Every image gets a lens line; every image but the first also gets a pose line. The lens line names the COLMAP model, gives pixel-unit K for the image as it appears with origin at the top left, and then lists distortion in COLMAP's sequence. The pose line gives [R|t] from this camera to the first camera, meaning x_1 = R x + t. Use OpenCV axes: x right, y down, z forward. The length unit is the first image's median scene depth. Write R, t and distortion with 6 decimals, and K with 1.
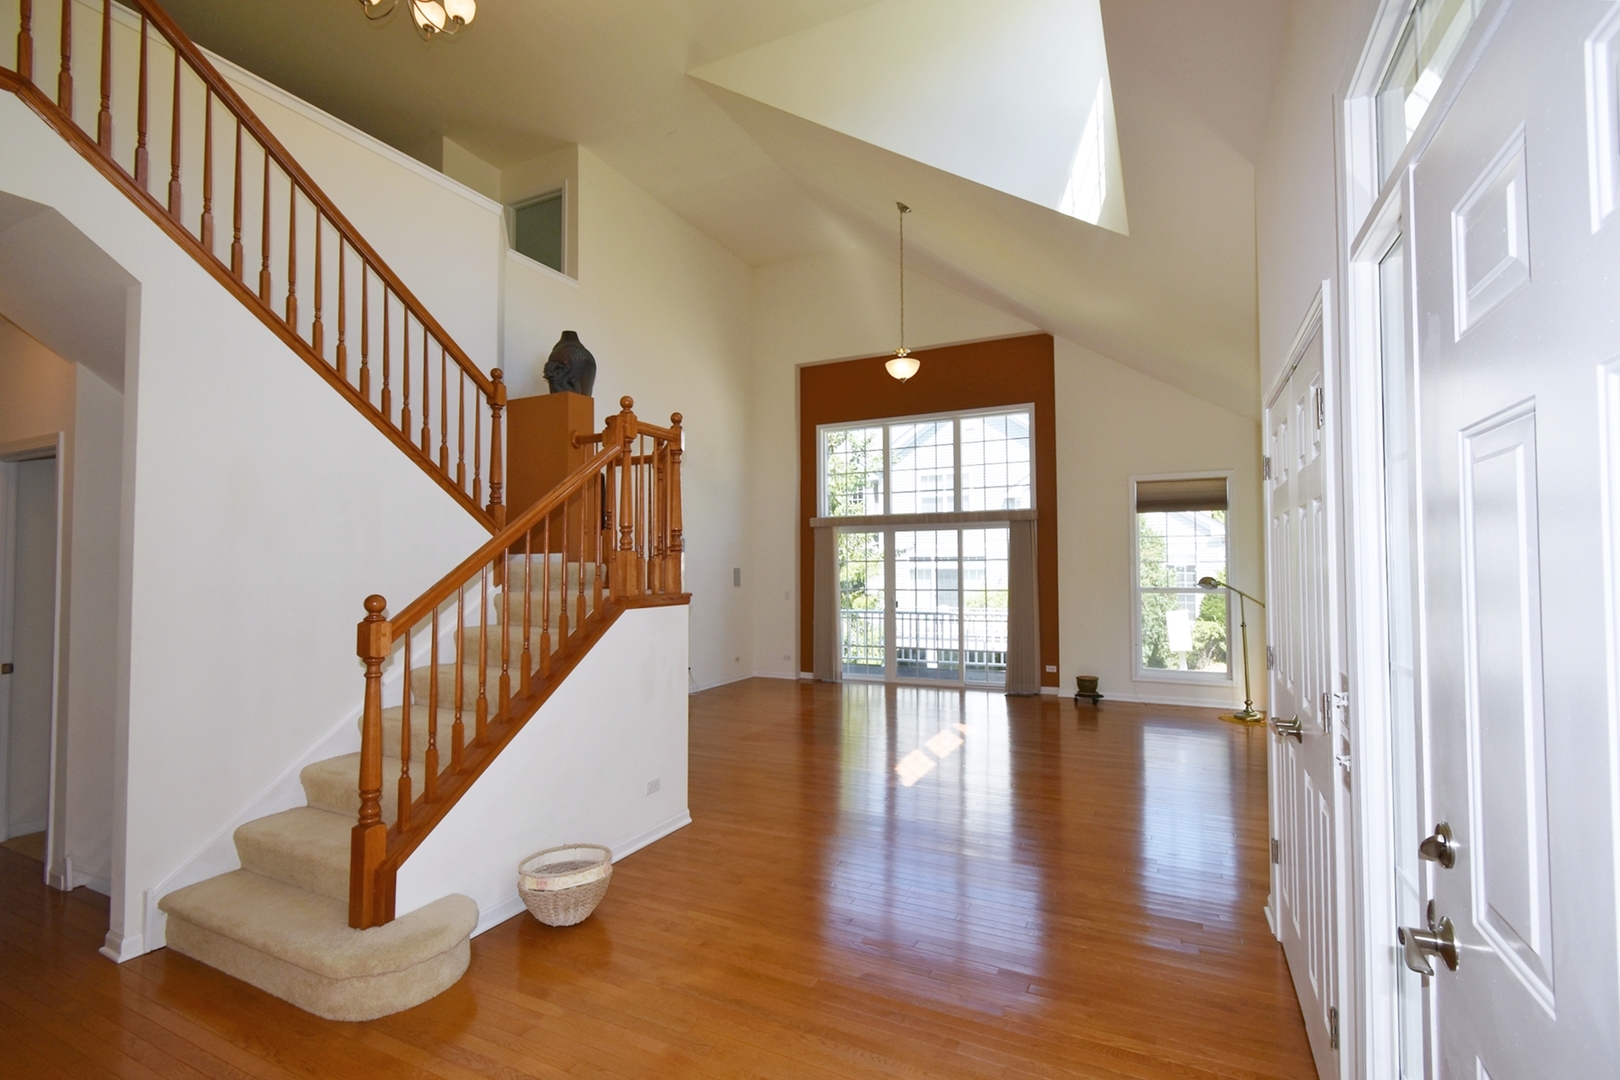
lens RADIAL K [[734.9, 0, 812.7], [0, 734.9, 544.8], [0, 0, 1]] dist [-0.003969, -0.000699]
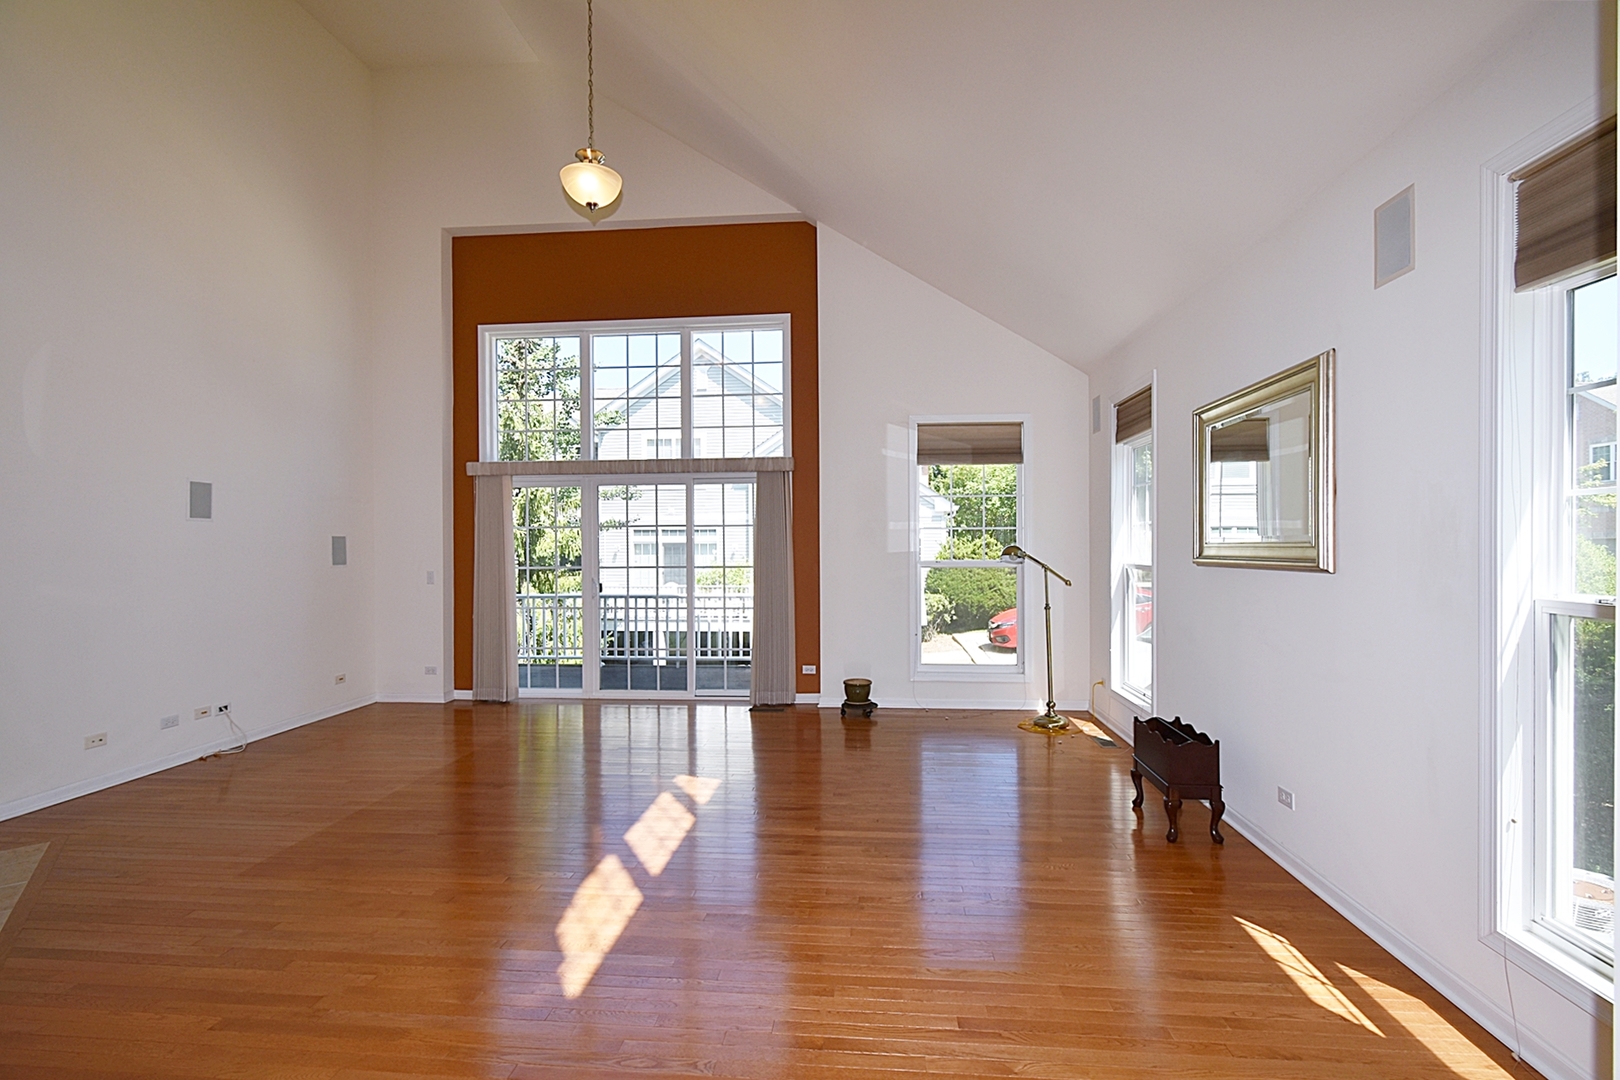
lens RADIAL K [[724.5, 0, 823.1], [0, 724.5, 548.1], [0, 0, 1]] dist [0.000423, -0.000376]
pose [[0.928776, -0.002586, 0.370634, 0.060923], [-0.011201, 0.999323, 0.035040, 0.017291], [-0.370473, -0.036696, 0.928118, 0.301231]]
